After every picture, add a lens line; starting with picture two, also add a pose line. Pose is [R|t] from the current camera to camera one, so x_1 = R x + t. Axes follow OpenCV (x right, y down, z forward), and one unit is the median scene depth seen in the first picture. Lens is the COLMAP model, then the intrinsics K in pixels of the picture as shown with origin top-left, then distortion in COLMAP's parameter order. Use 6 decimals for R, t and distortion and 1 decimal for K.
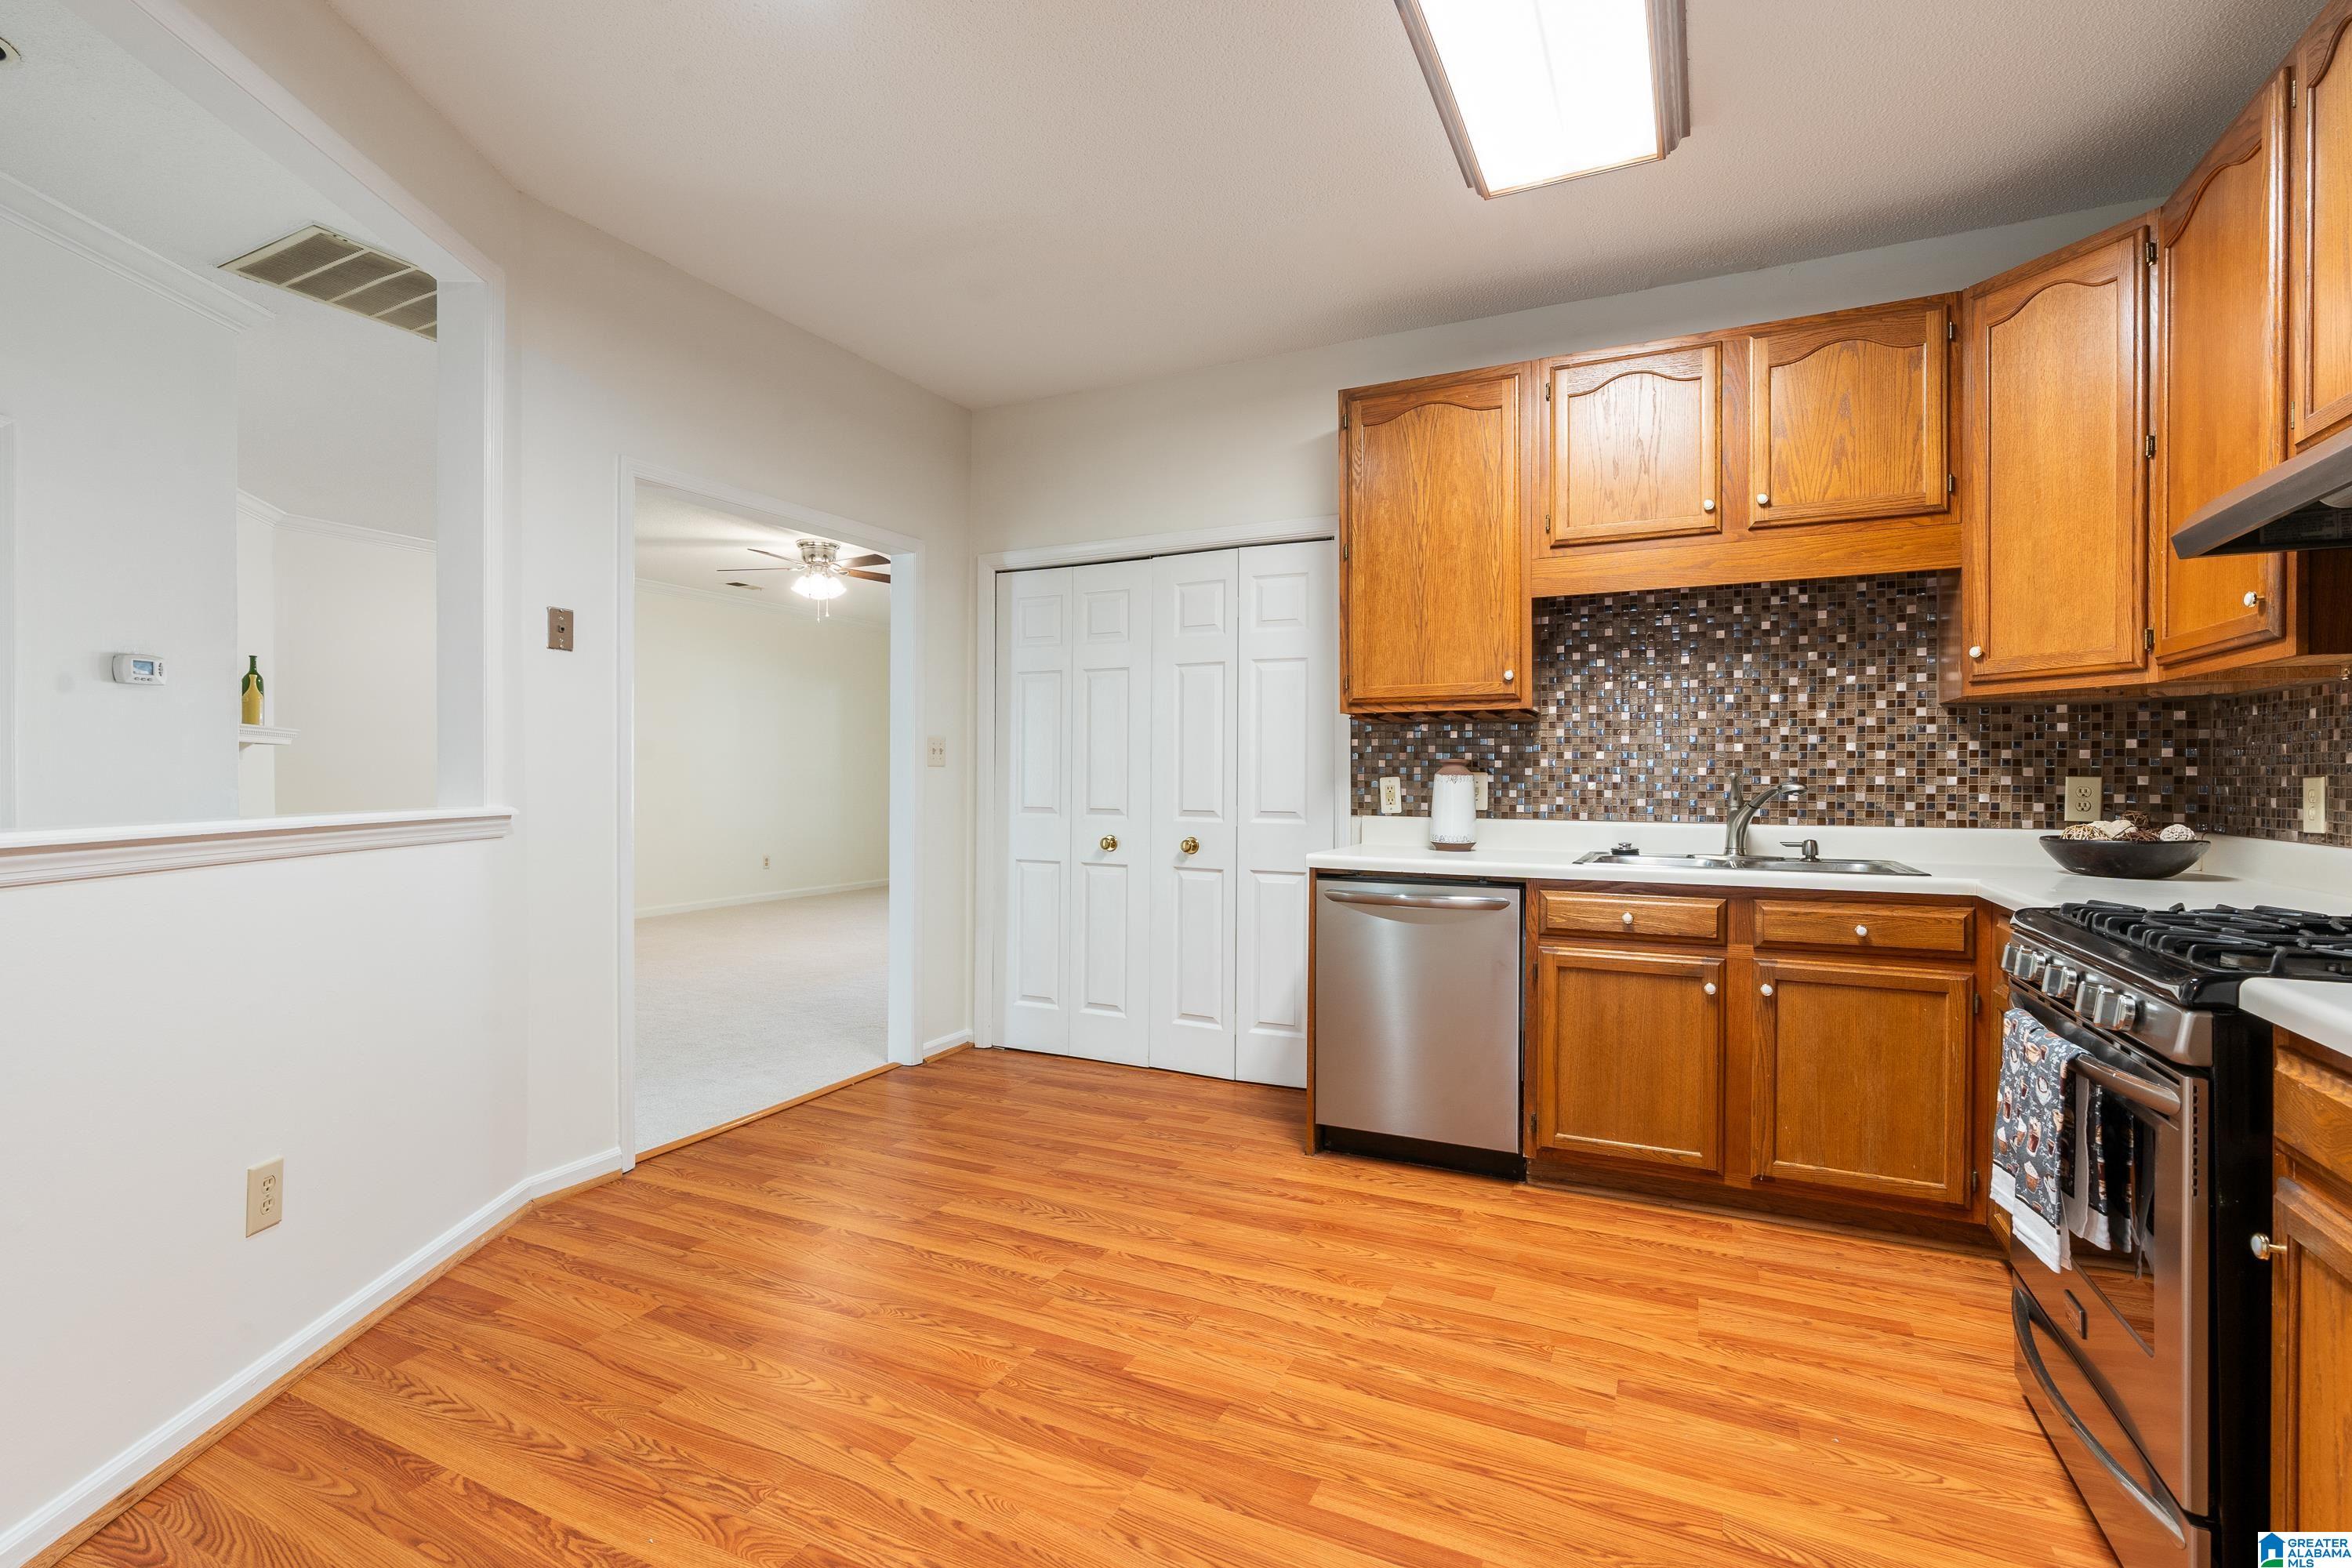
lens RADIAL K [[1071.9, 0, 1179.8], [0, 1071.9, 786.3], [0, 0, 1]] dist [-0.004966, -0.000271]
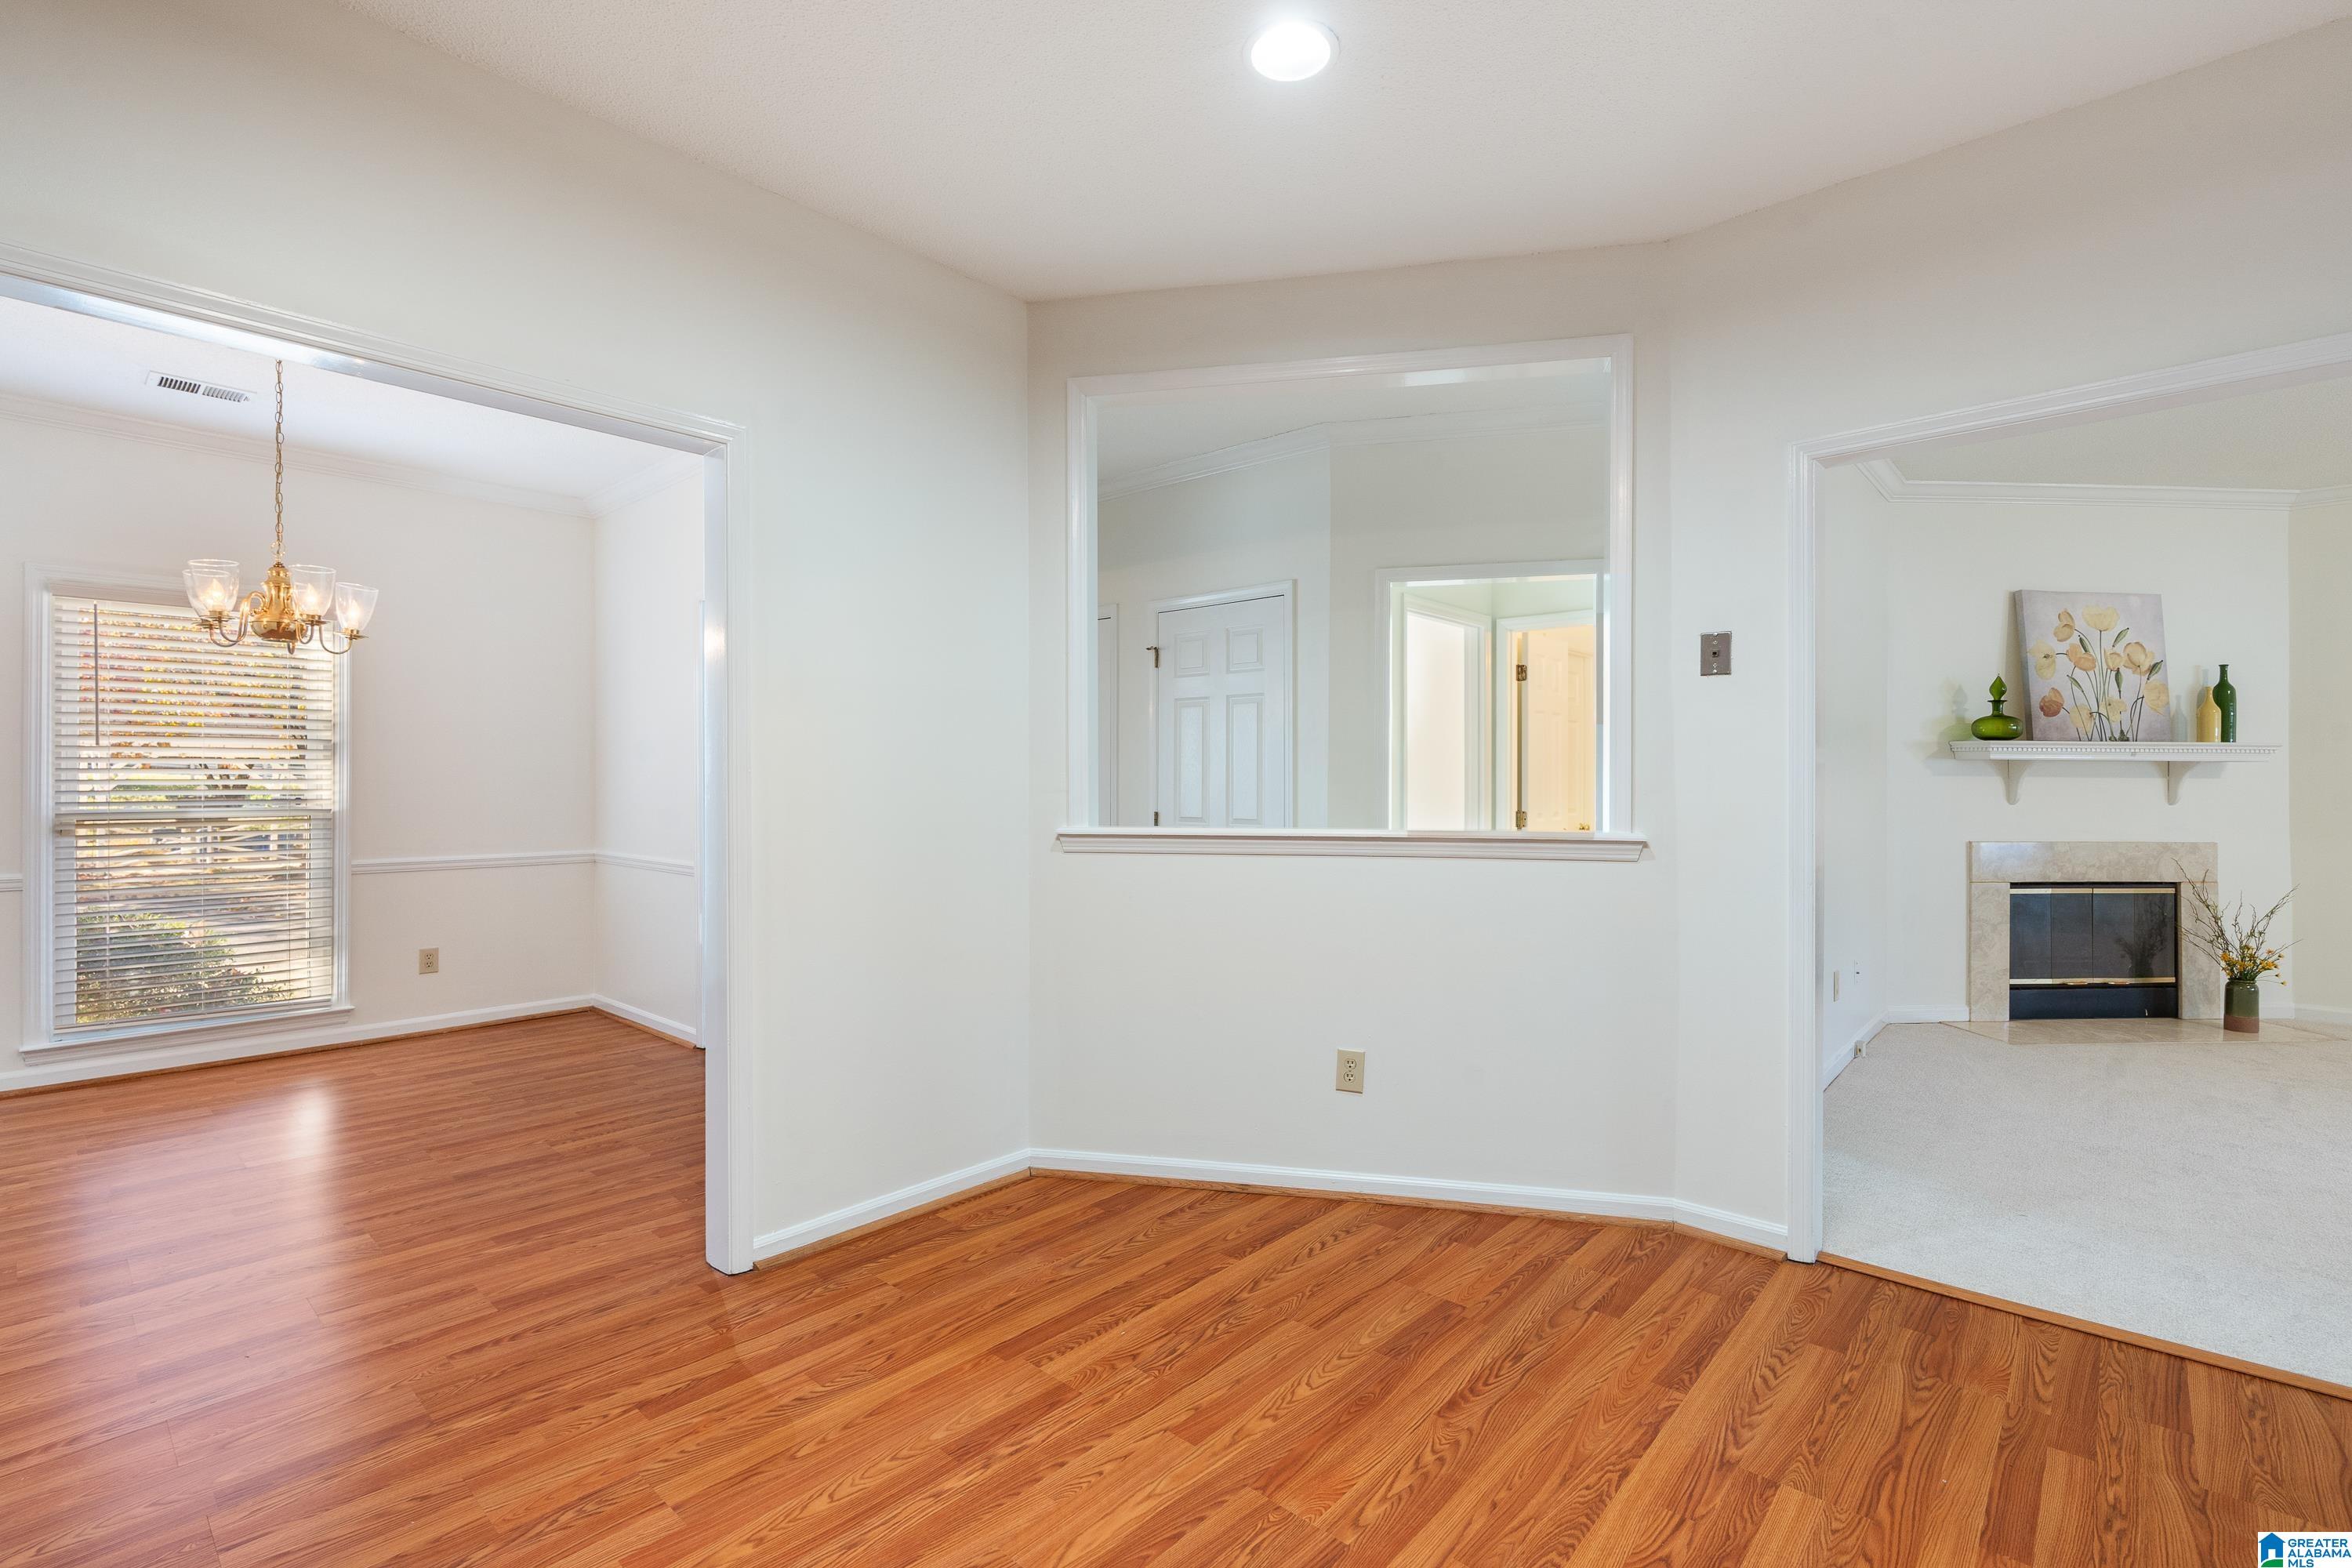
lens RADIAL K [[1071.9, 0, 1188.6], [0, 1071.9, 778.9], [0, 0, 1]] dist [-0.004966, -0.000271]
pose [[-0.273837, -0.005827, -0.961759, 0.460297], [-0.012776, 0.999915, -0.002421, -0.023198], [0.961691, 0.011624, -0.273888, 0.767763]]
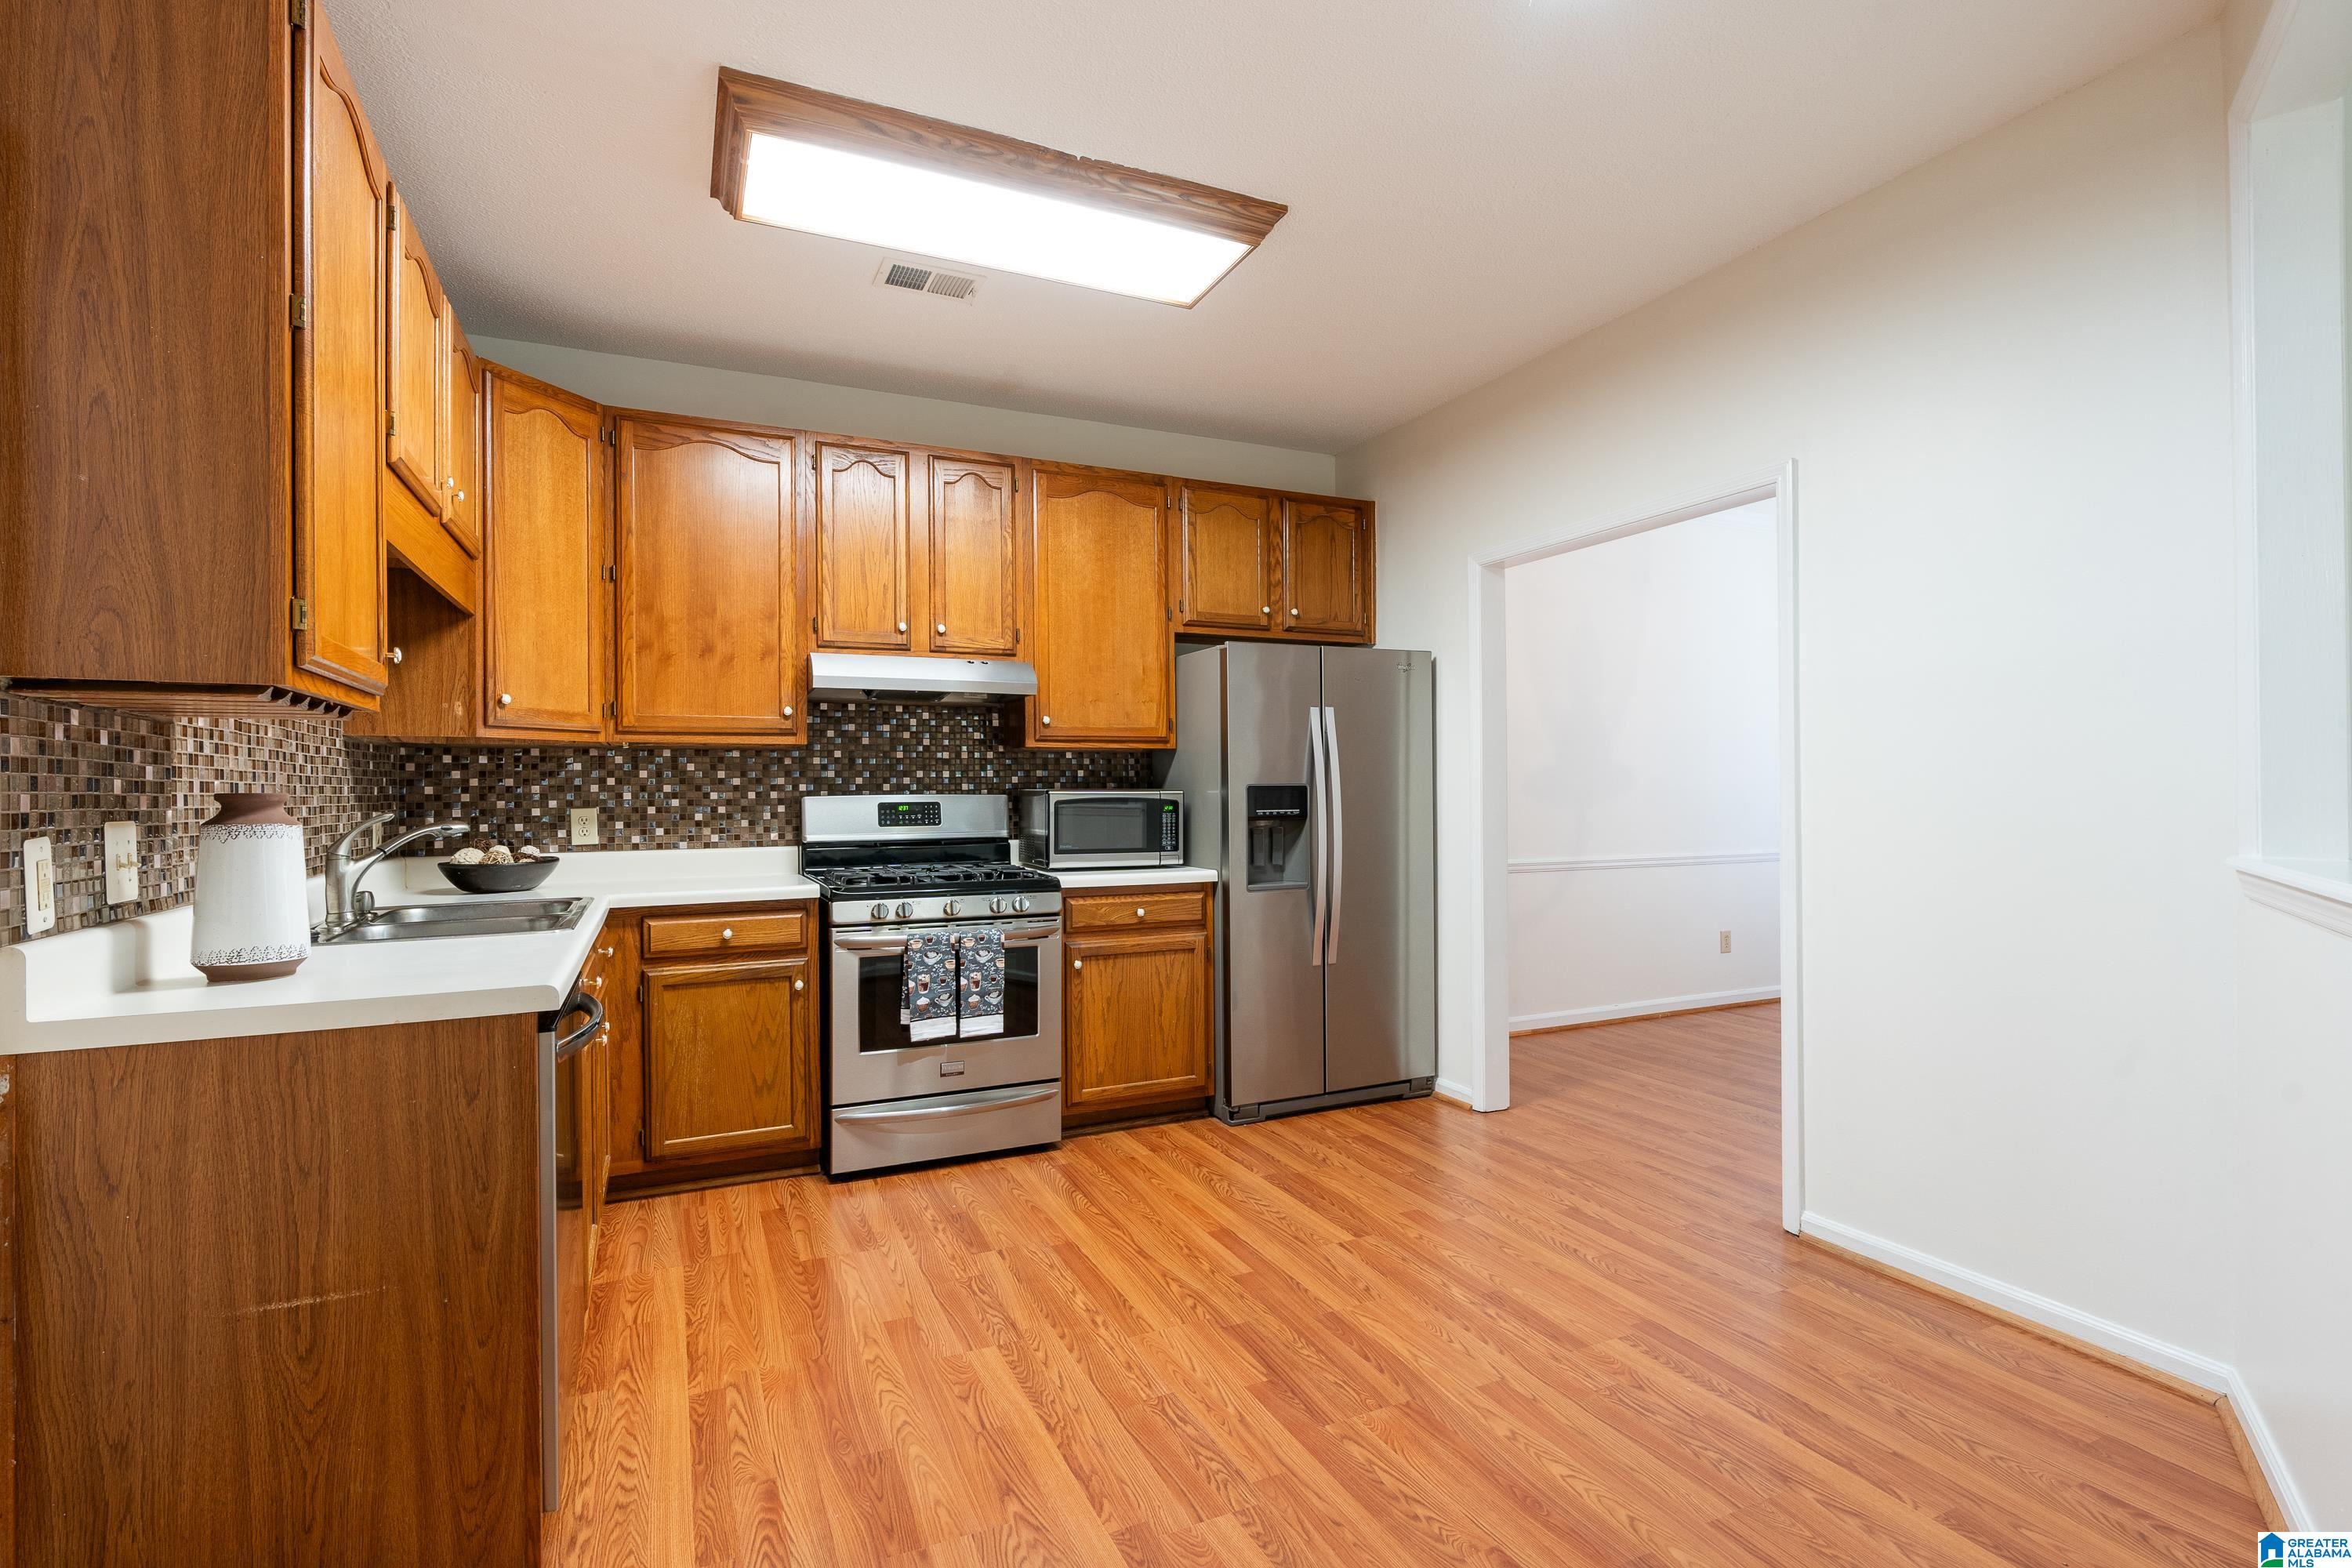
lens RADIAL K [[1097.1, 0, 1174.4], [0, 1097.1, 790.2], [0, 0, 1]] dist [0.000826, 0.000937]
pose [[-0.769913, 0.001913, 0.638146, -0.455636], [0.010803, 0.999891, 0.010037, -0.031693], [-0.638057, 0.014622, -0.769850, 1.275699]]
